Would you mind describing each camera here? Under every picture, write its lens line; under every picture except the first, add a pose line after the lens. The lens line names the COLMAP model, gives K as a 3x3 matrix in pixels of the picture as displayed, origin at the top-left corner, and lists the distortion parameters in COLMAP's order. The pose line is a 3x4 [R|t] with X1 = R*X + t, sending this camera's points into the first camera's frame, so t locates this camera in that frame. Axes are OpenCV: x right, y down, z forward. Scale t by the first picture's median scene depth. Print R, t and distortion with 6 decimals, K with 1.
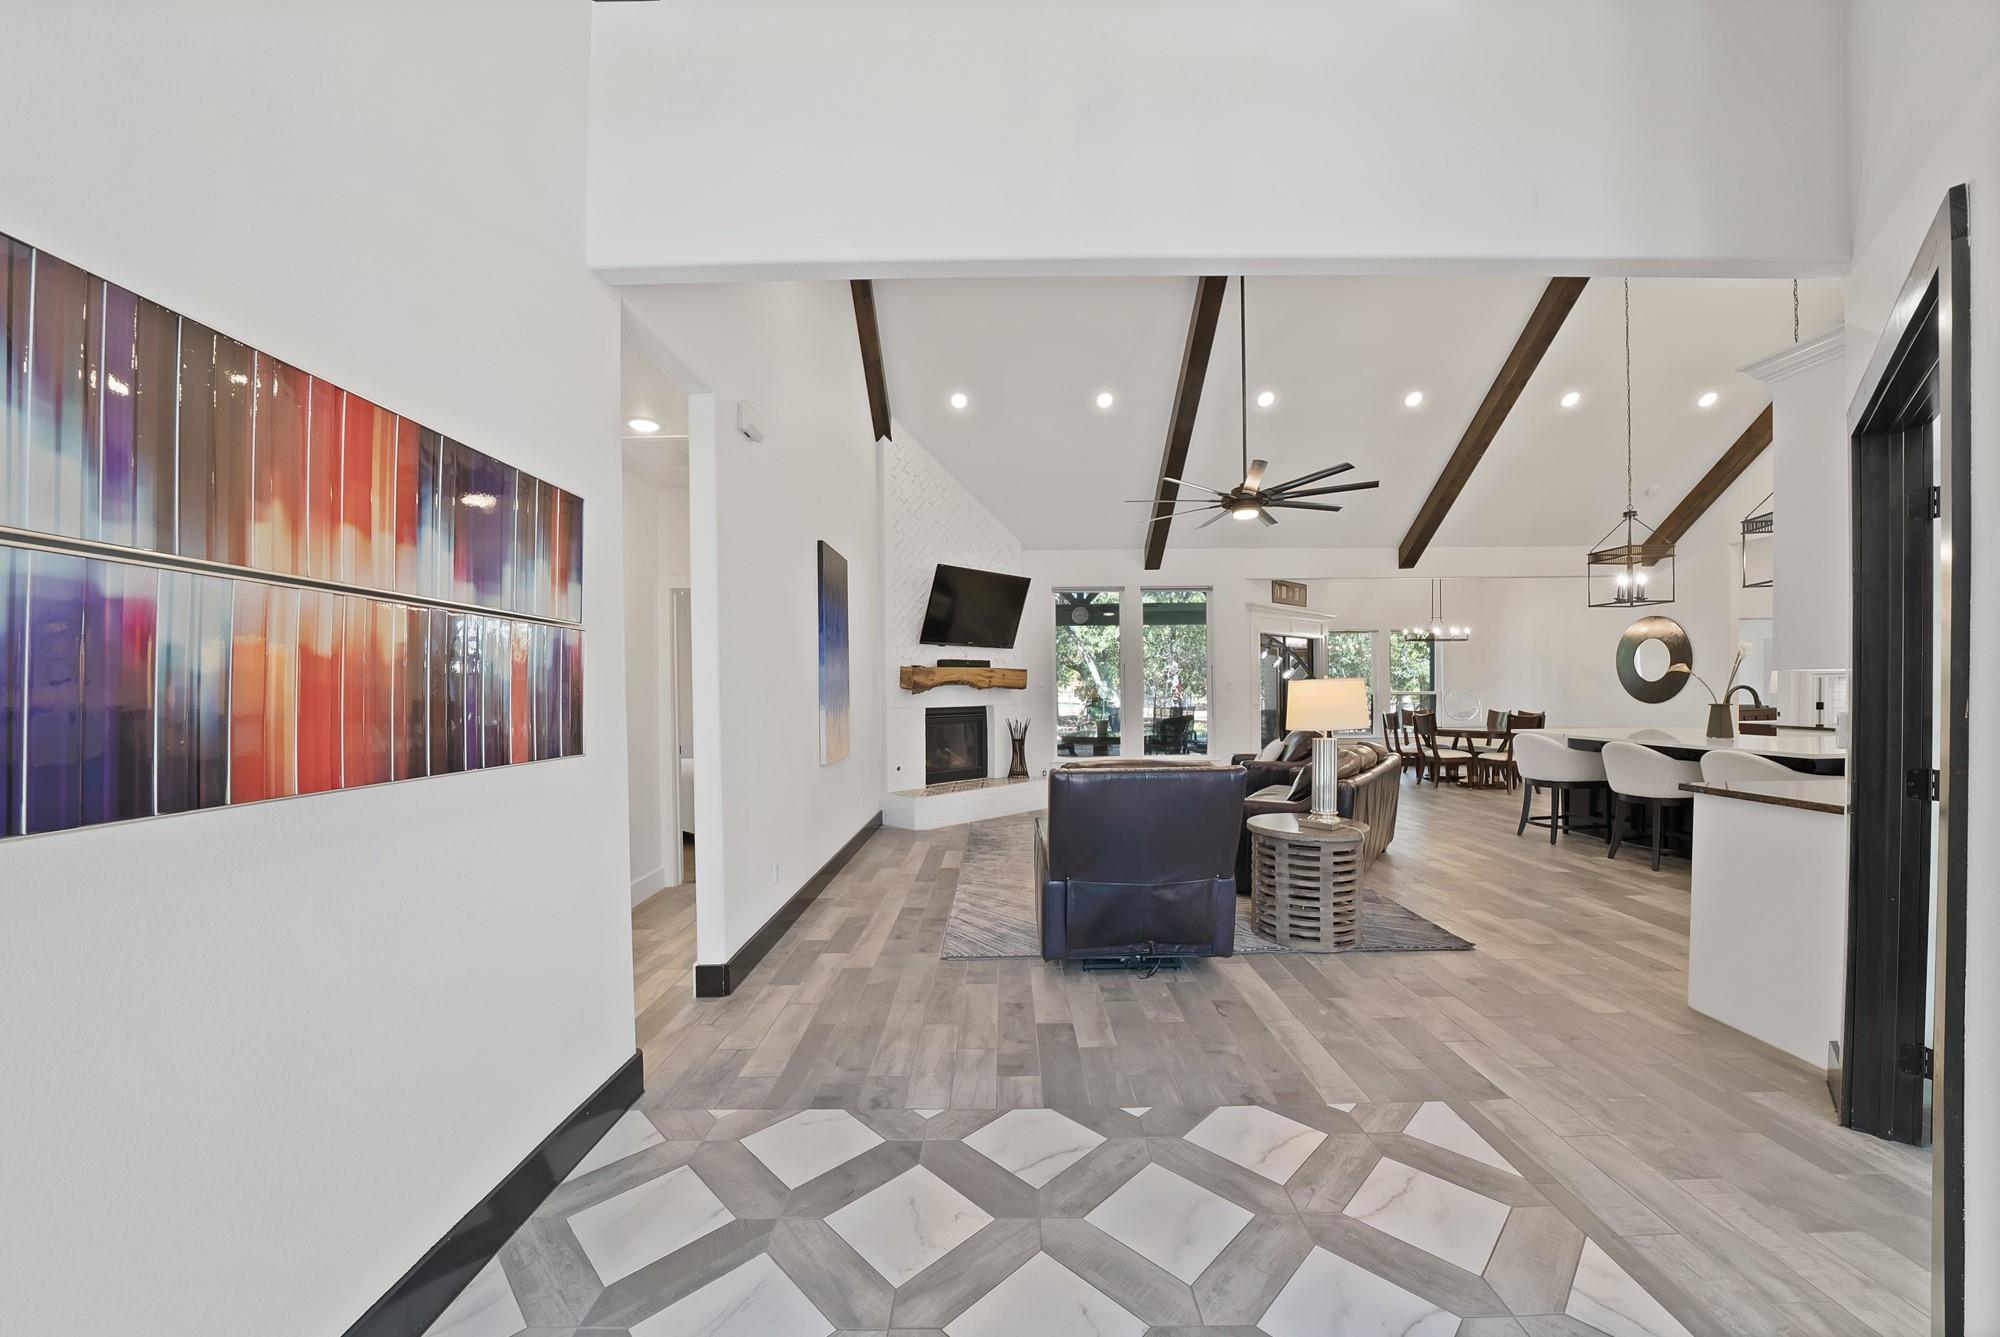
lens RADIAL K [[707.4, 0, 1007.4], [0, 707.4, 680.7], [0, 0, 1]] dist [-0.020246, -0.000027]
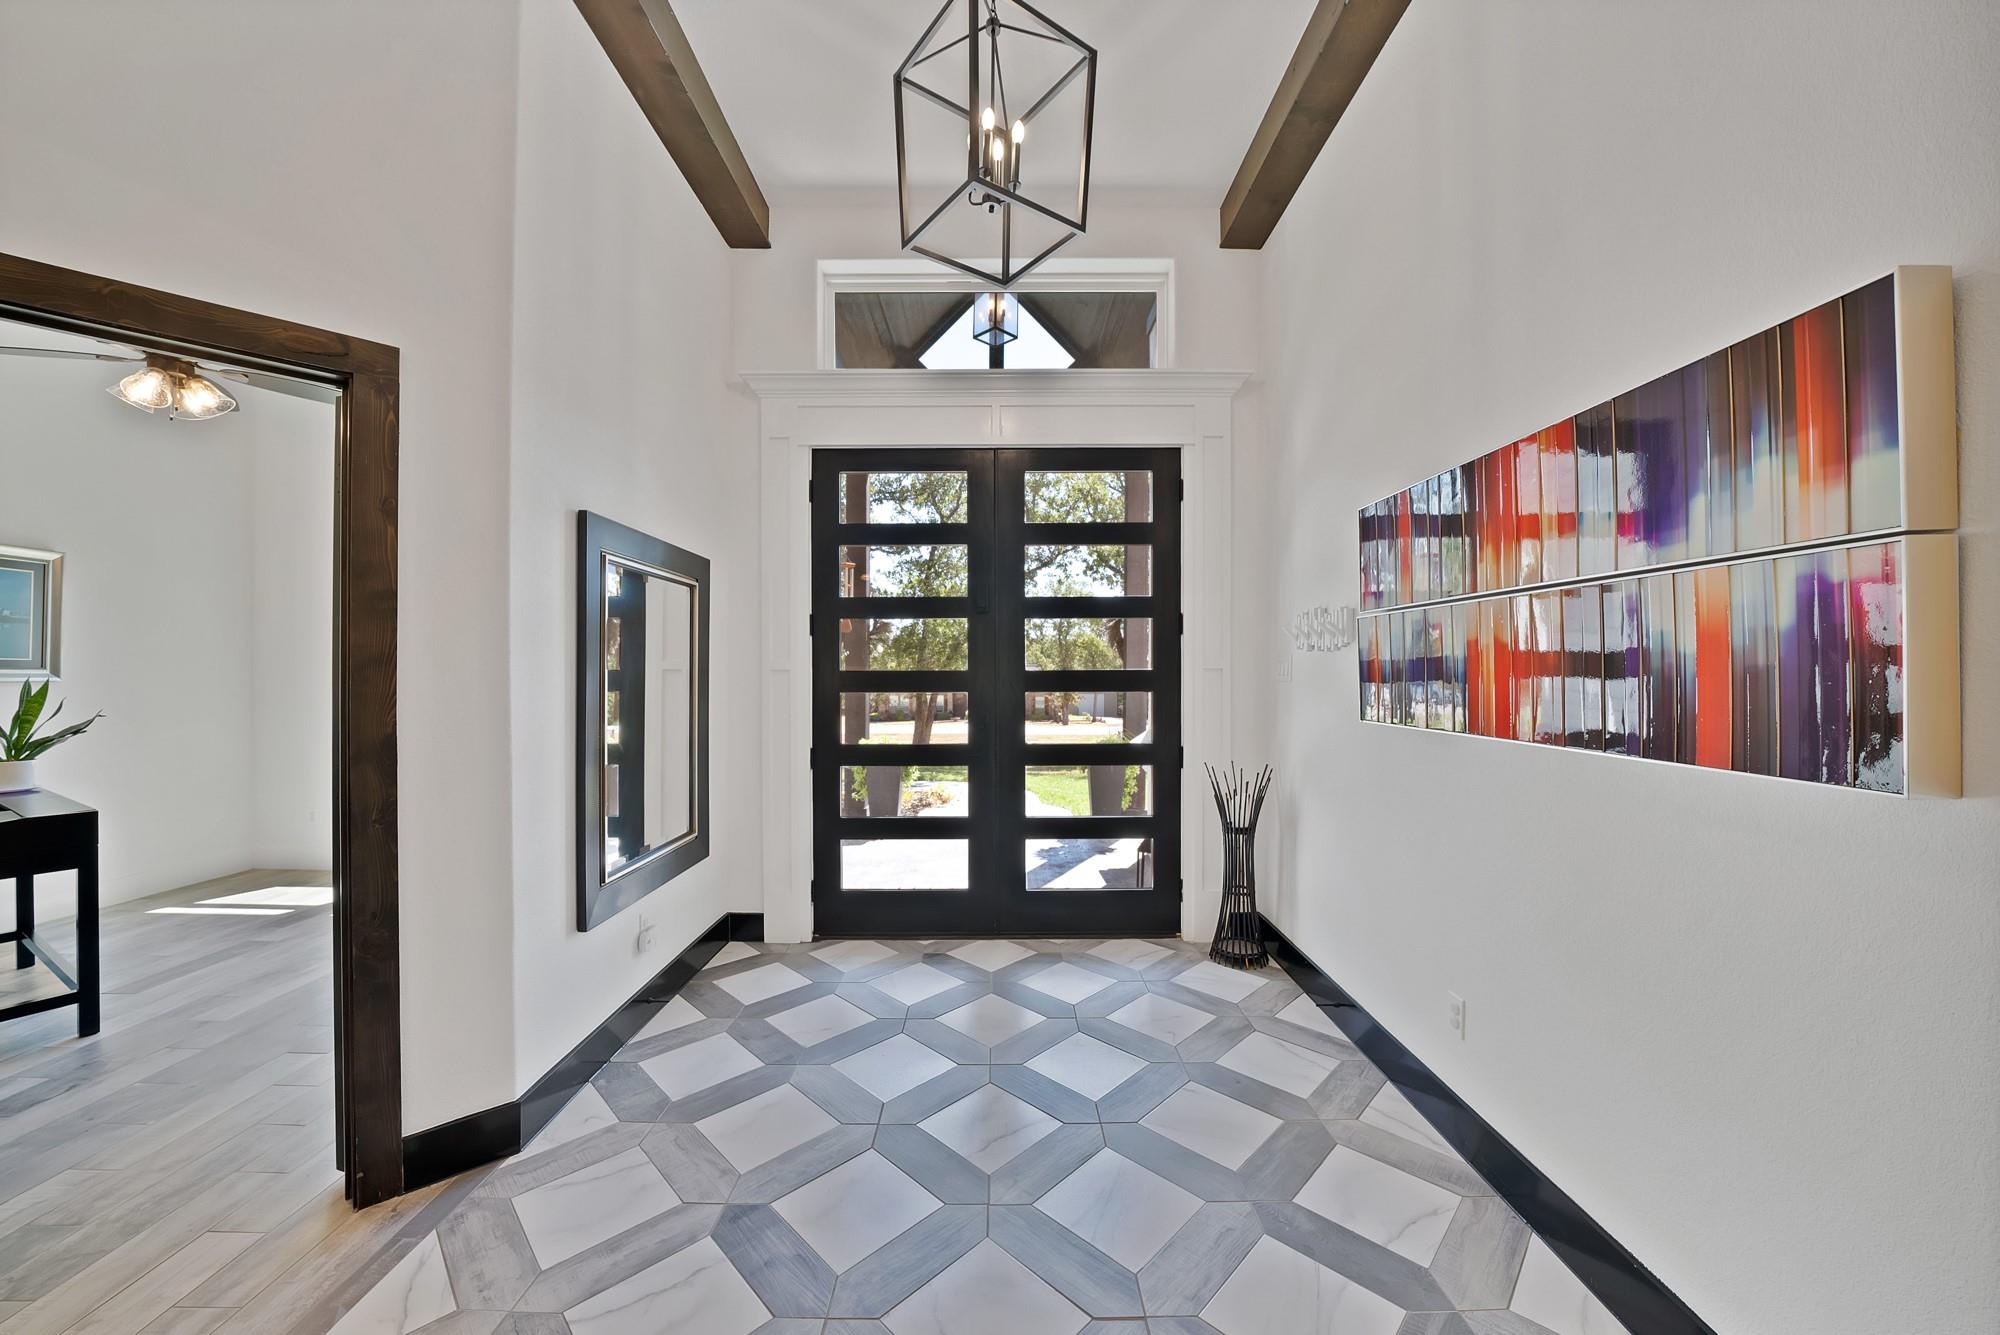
lens RADIAL K [[707.4, 0, 1007.4], [0, 707.4, 679.7], [0, 0, 1]] dist [-0.020246, -0.000027]
pose [[-0.999896, 0.002907, -0.014152, 0.023459], [0.002982, 0.999982, -0.005273, 0.029195], [0.014137, -0.005314, -0.999886, 1.643511]]
